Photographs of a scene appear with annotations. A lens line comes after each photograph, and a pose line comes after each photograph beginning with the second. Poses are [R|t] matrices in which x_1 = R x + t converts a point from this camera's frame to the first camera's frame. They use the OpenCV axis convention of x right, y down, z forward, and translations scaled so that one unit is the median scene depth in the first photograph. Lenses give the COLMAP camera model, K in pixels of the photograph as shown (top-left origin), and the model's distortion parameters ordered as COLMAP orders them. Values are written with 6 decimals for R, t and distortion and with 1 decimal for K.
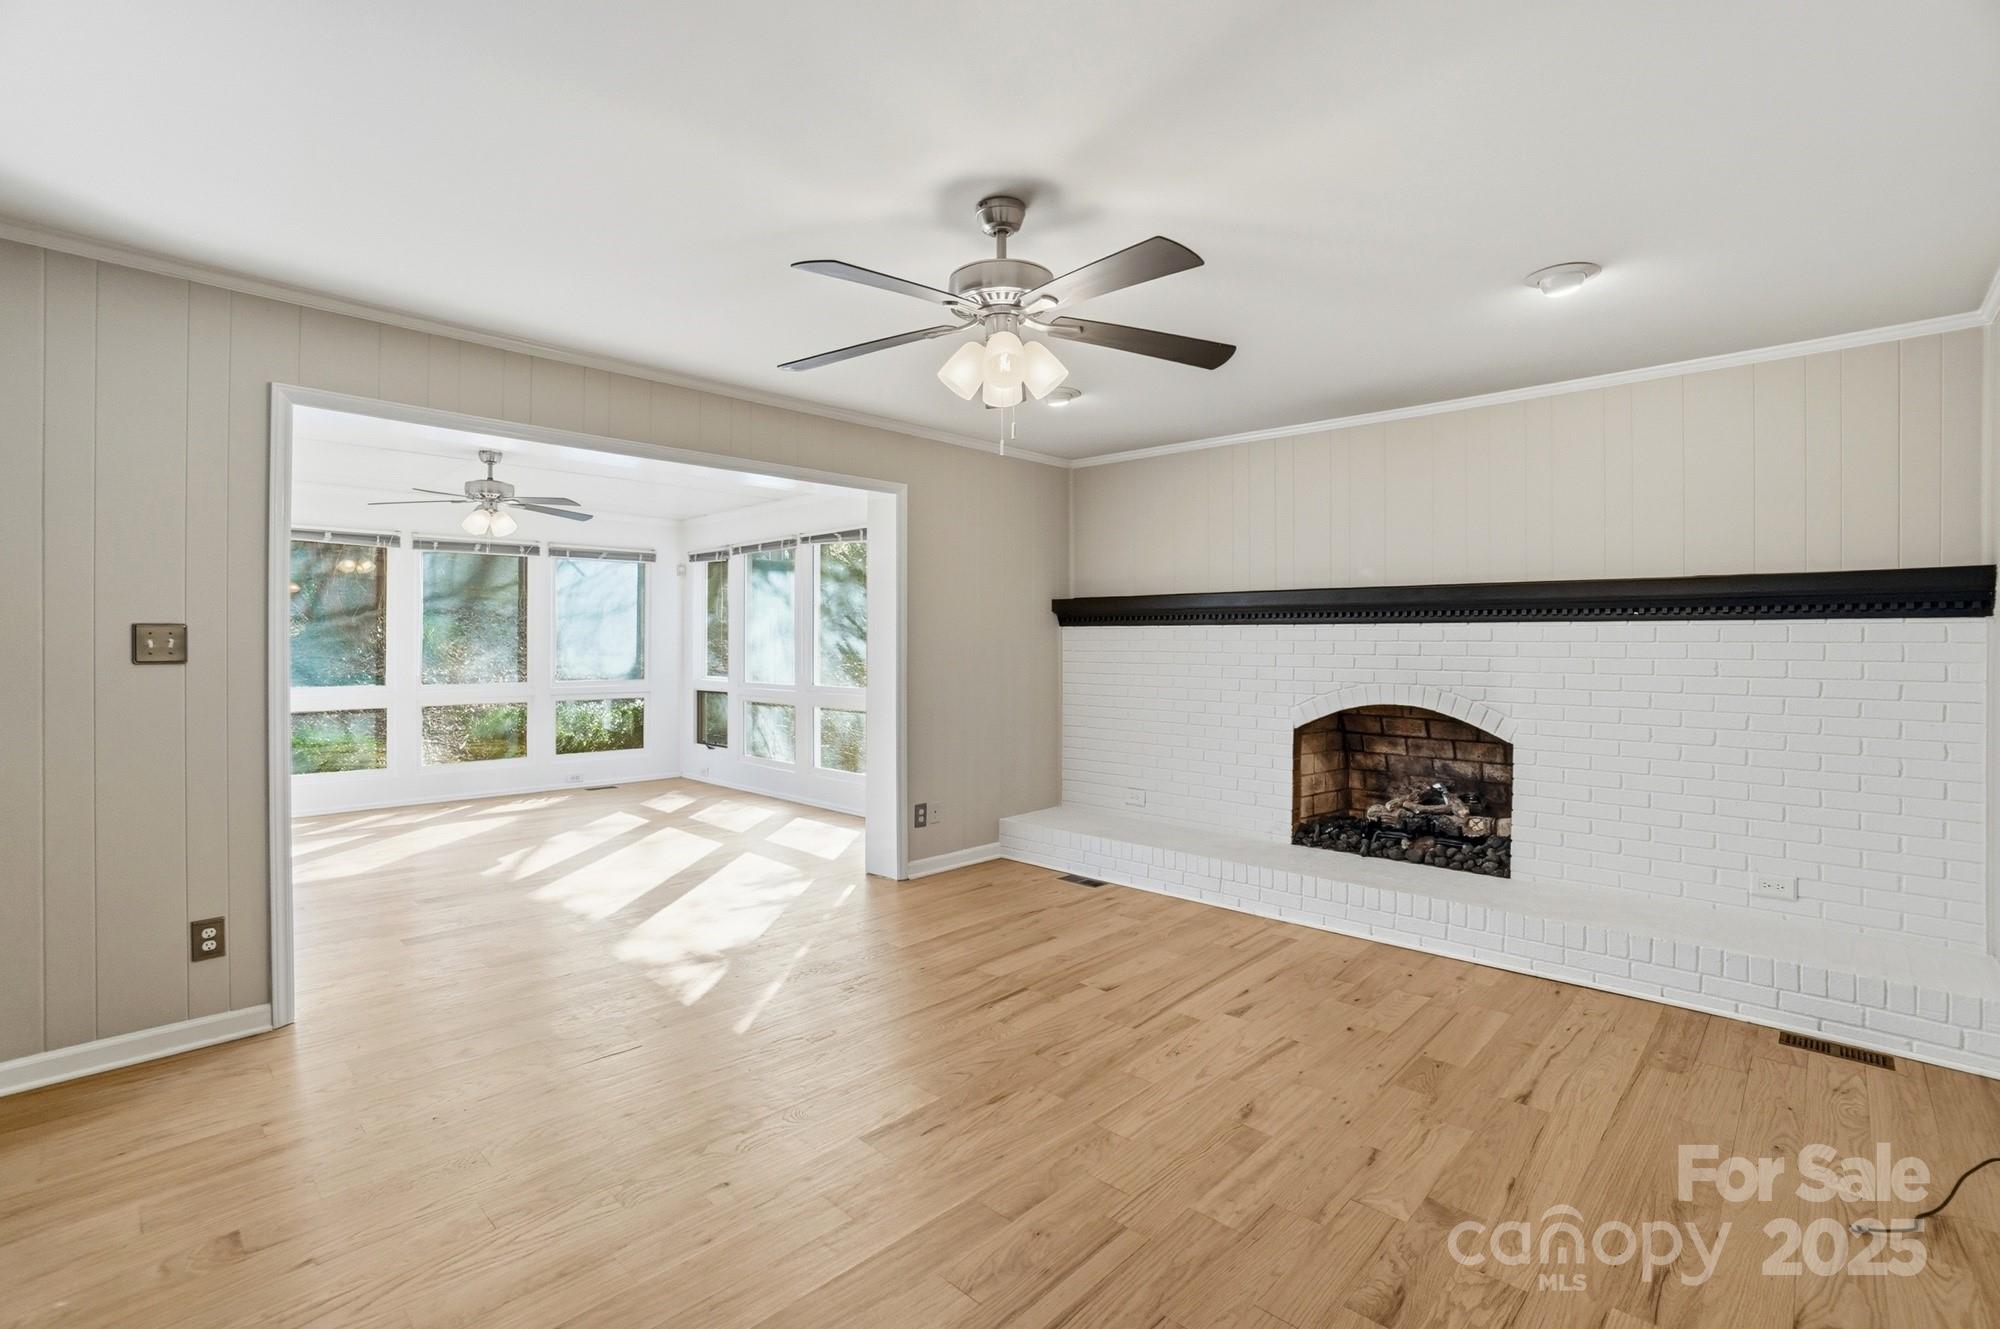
lens RADIAL K [[894.2, 0, 994.2], [0, 894.2, 660.3], [0, 0, 1]] dist [-0.063956, 0.023803]
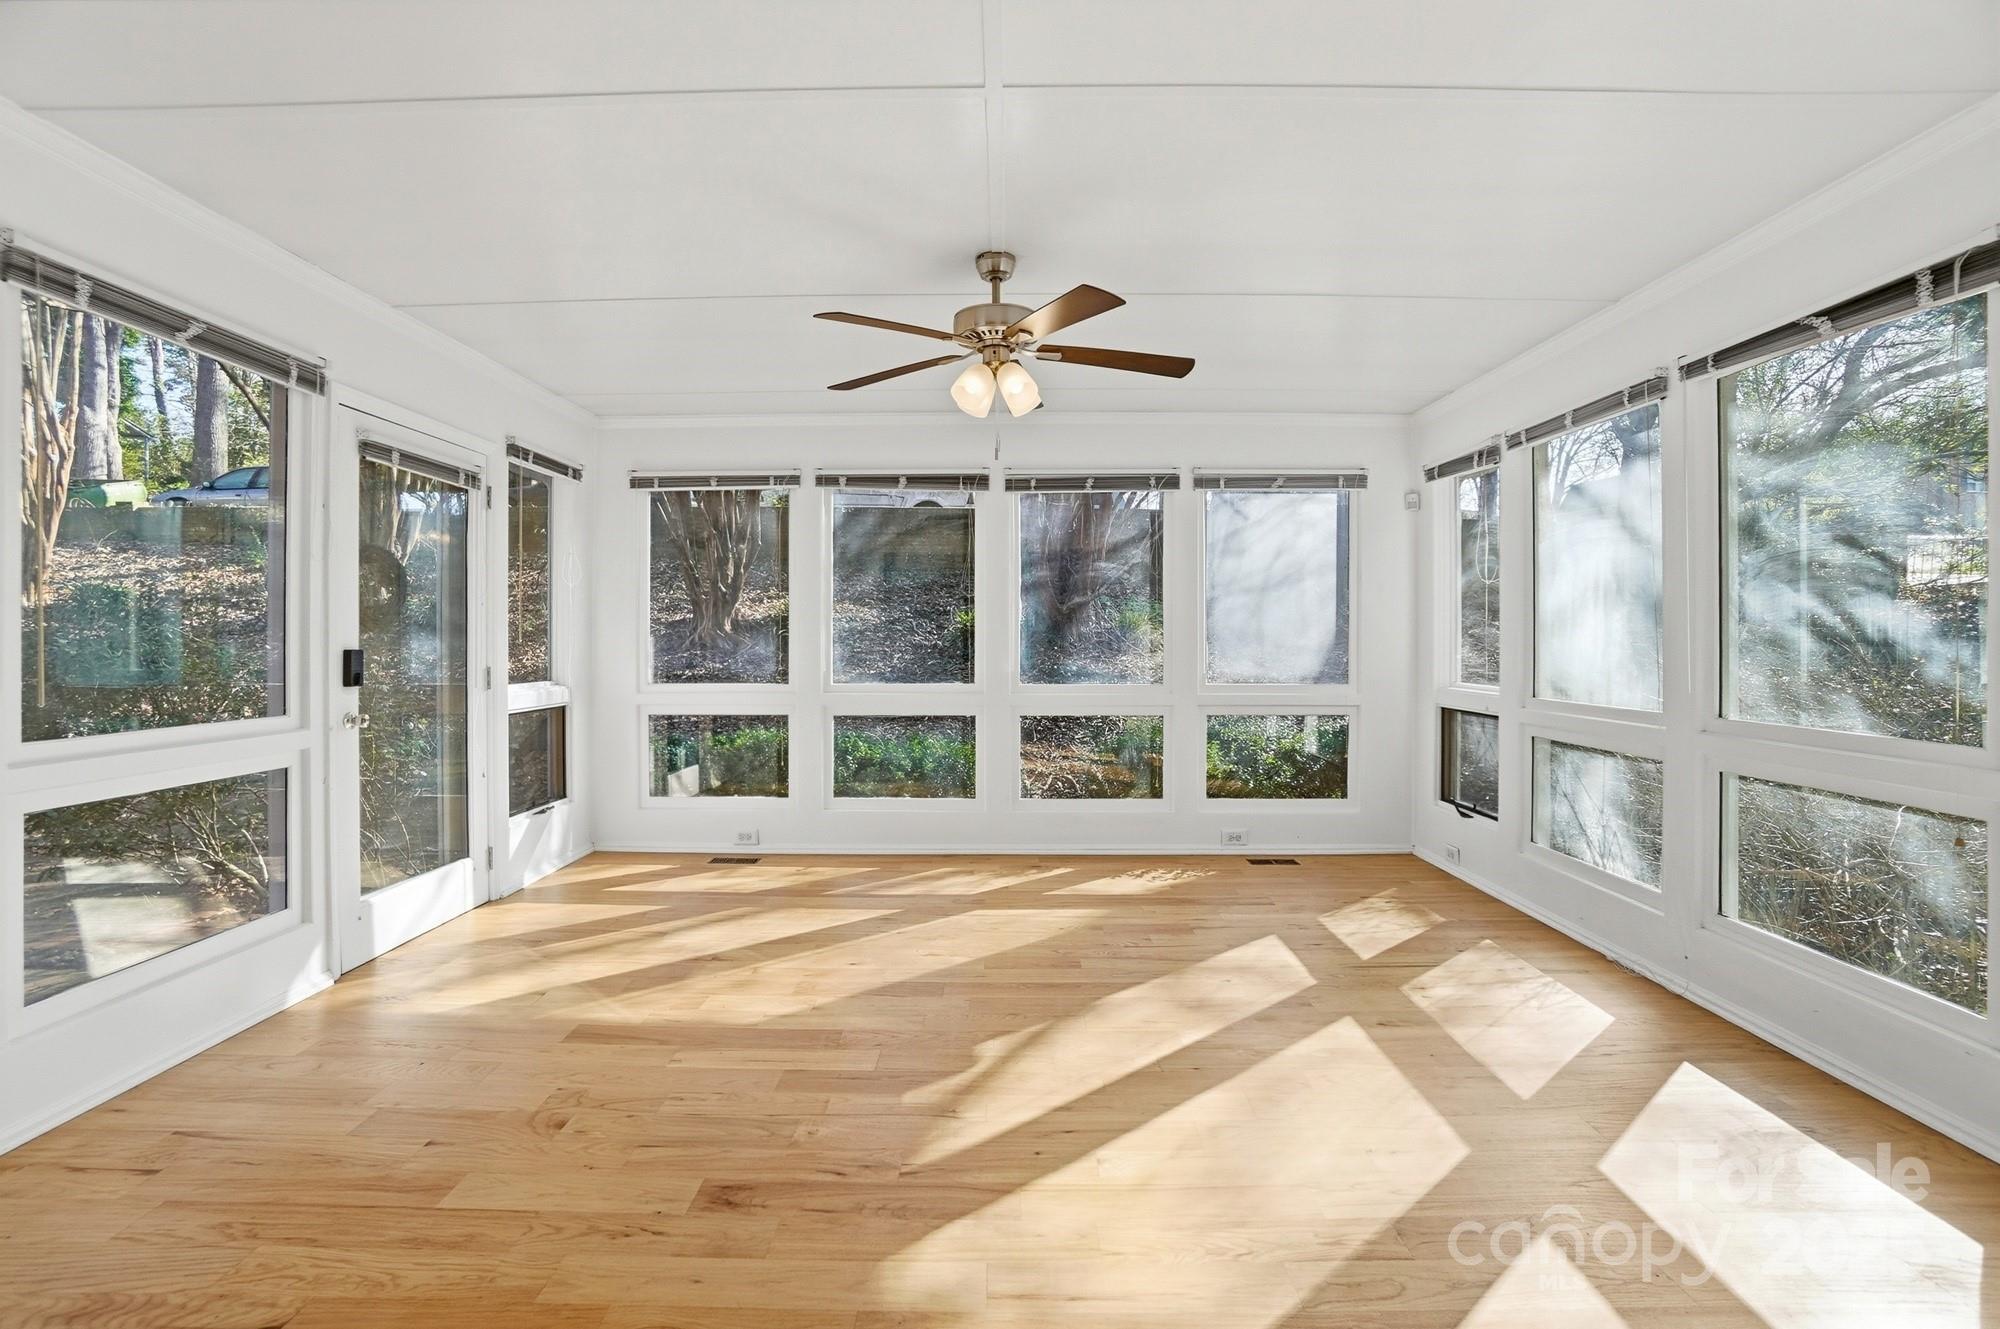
lens RADIAL K [[898.0, 0, 982.9], [0, 898.0, 633.5], [0, 0, 1]] dist [-0.057393, 0.000514]
pose [[0.679999, -0.004471, -0.733200, -0.150577], [-0.011355, 0.999797, -0.016629, -0.000903], [0.733125, 0.019633, 0.679810, 0.506125]]
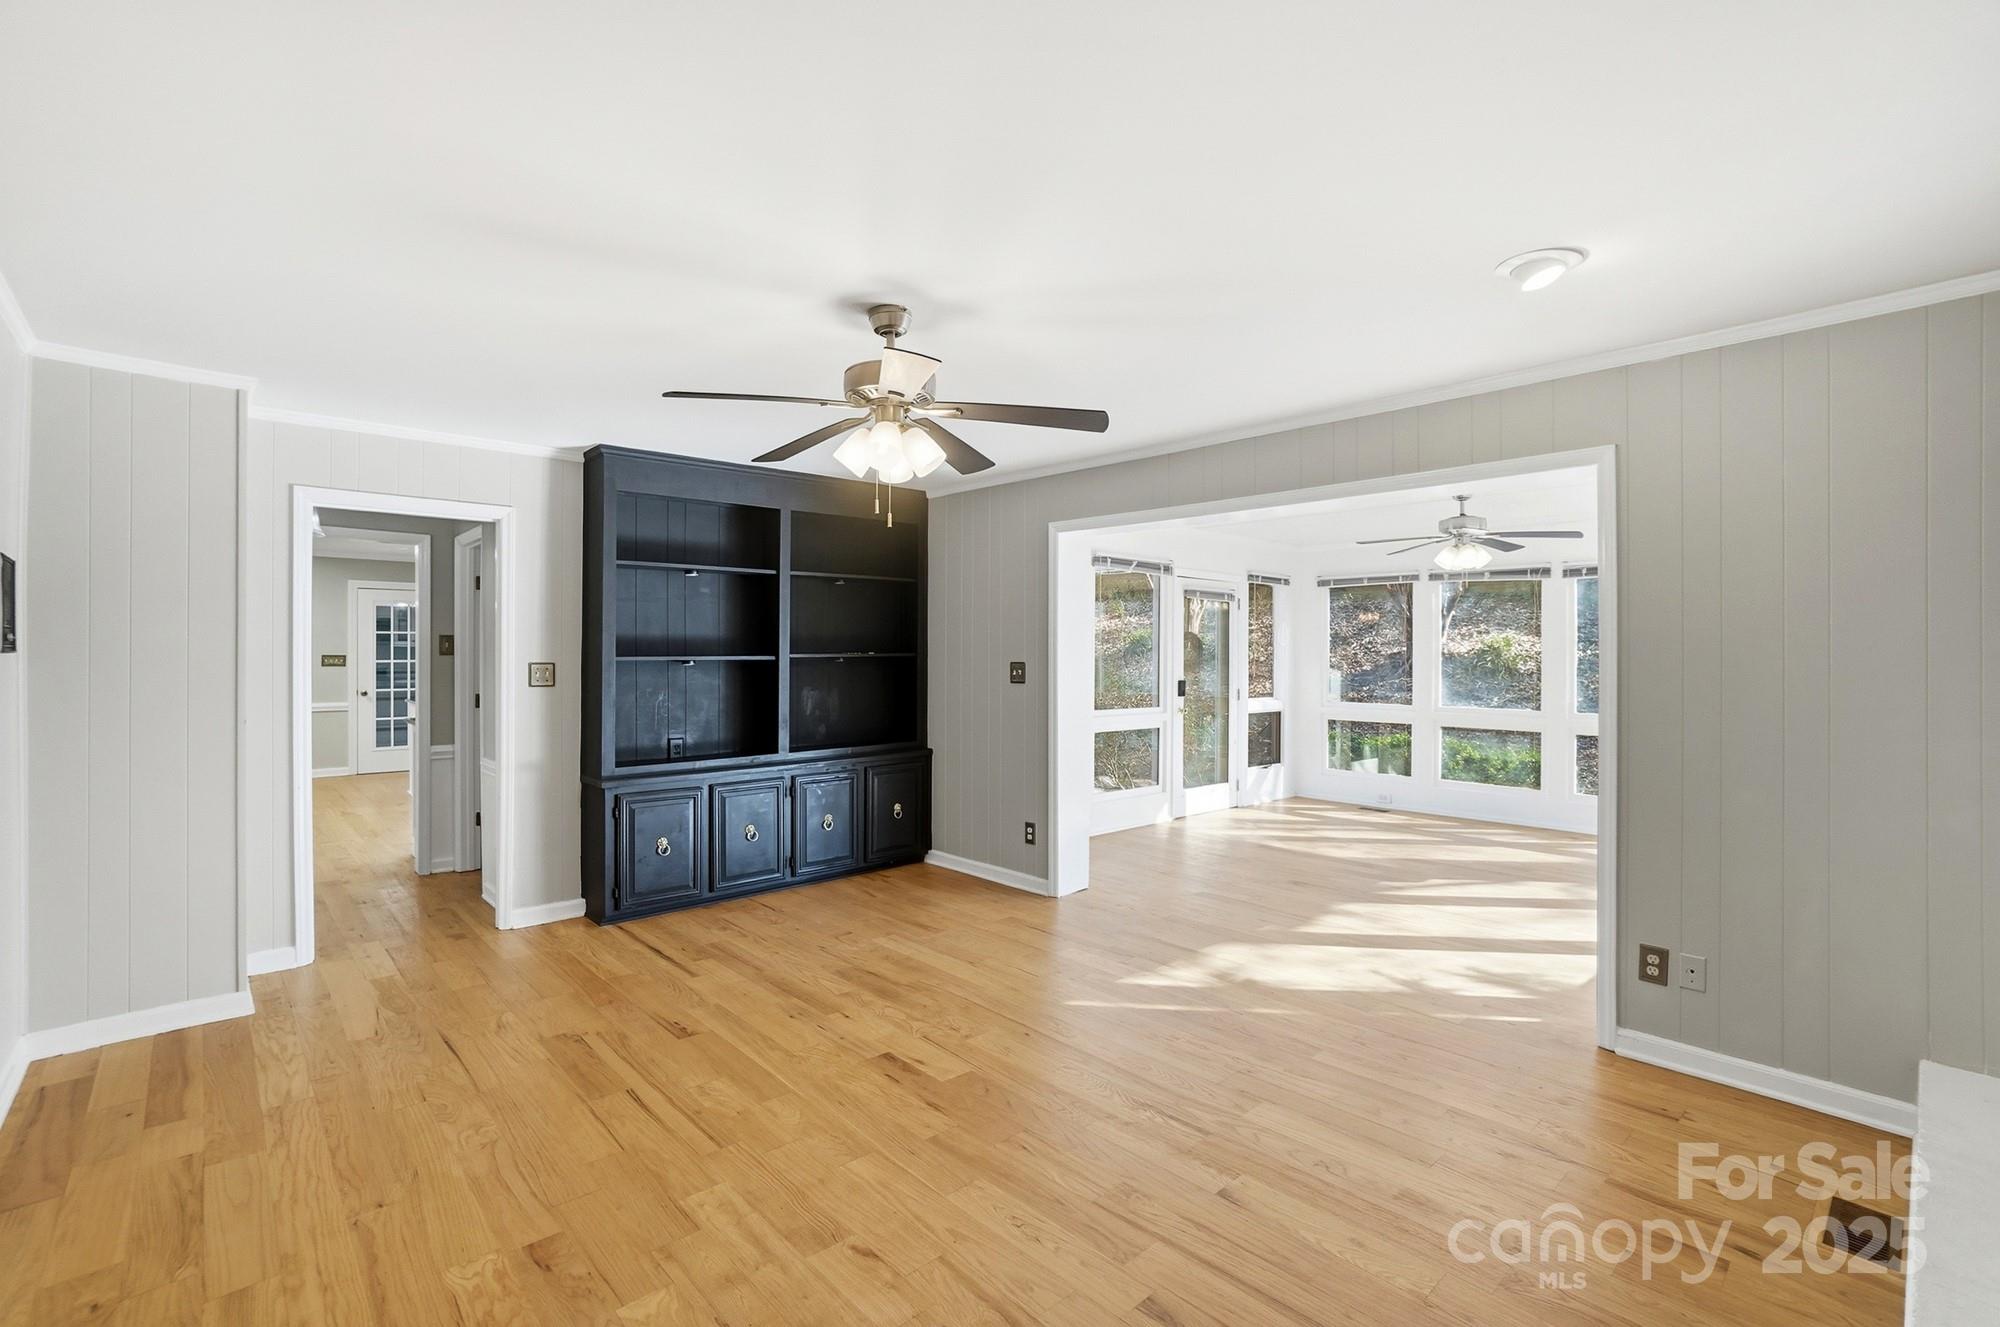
lens RADIAL K [[888.8, 0, 993.6], [0, 888.8, 645.7], [0, 0, 1]] dist [-0.063283, 0.024015]
pose [[-0.059486, -0.012410, -0.998152, 0.391287], [-0.026405, 0.999592, -0.010854, -0.020936], [0.997880, 0.025711, -0.059789, 0.407494]]
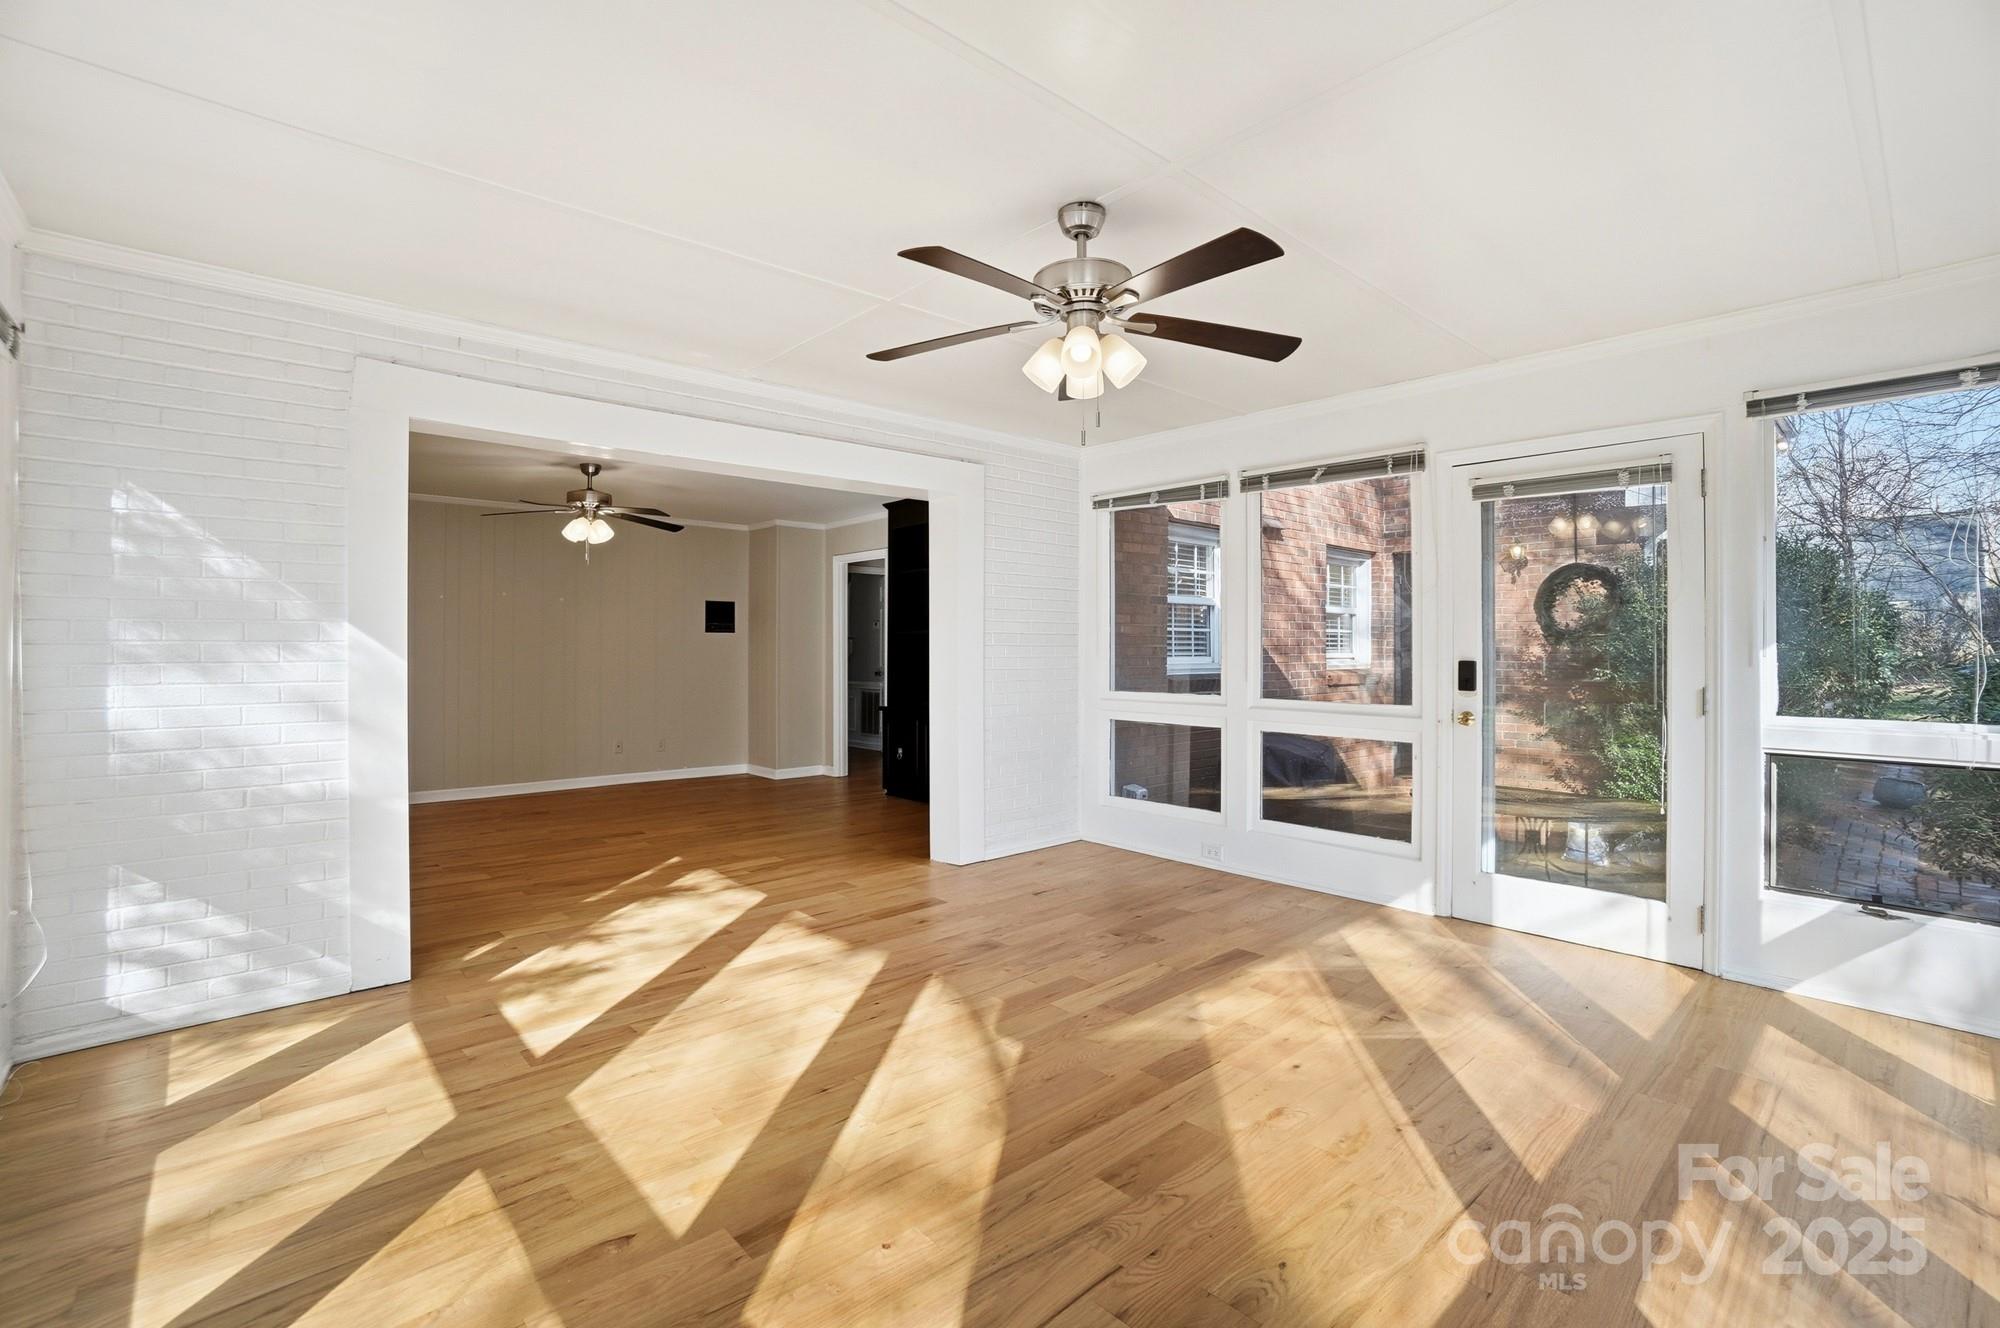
lens RADIAL K [[888.8, 0, 993.6], [0, 888.8, 646.2], [0, 0, 1]] dist [-0.063283, 0.024015]
pose [[-0.997192, 0.004920, 0.074727, -0.450344], [0.005782, 0.999919, 0.011320, -0.014085], [-0.074665, 0.011721, -0.997140, 1.162812]]
